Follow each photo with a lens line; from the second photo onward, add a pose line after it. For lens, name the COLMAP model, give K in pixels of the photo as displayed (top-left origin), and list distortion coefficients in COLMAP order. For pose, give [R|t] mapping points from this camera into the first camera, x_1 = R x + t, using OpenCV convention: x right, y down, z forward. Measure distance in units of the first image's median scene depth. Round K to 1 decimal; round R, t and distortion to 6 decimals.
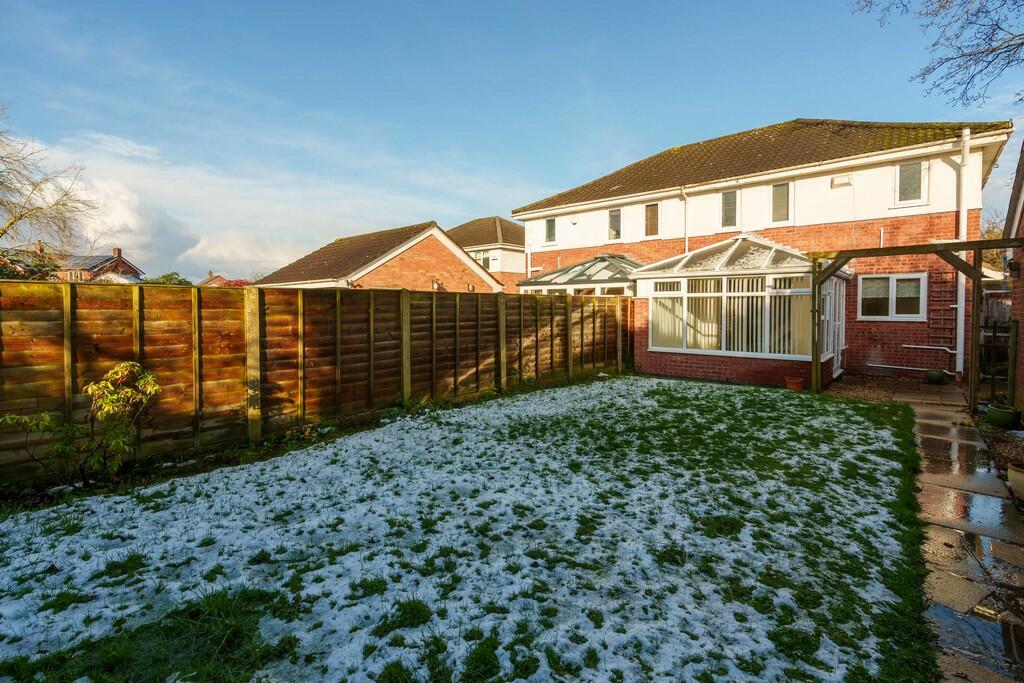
lens RADIAL K [[472.3, 0, 530.7], [0, 472.3, 315.9], [0, 0, 1]] dist [-0.005524, 0.000960]
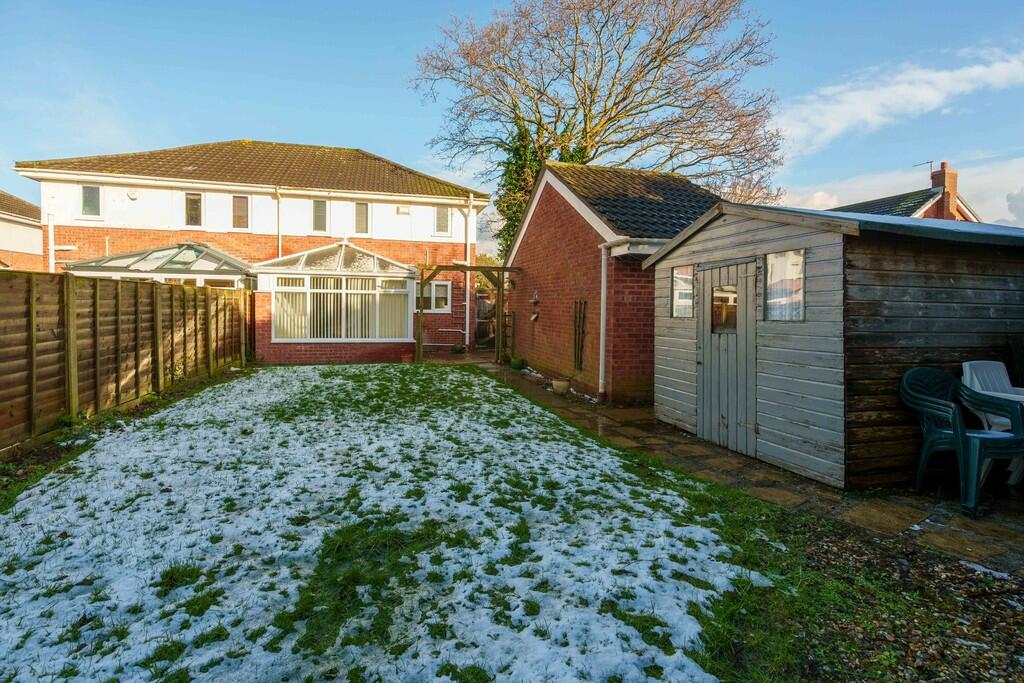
lens RADIAL K [[472.3, 0, 495.5], [0, 472.3, 313.5], [0, 0, 1]] dist [-0.005524, 0.000960]
pose [[0.581349, -0.005389, 0.813636, -0.337099], [-0.000101, 0.999978, 0.006695, 0.002790], [-0.813654, -0.003974, 0.581336, -0.010289]]
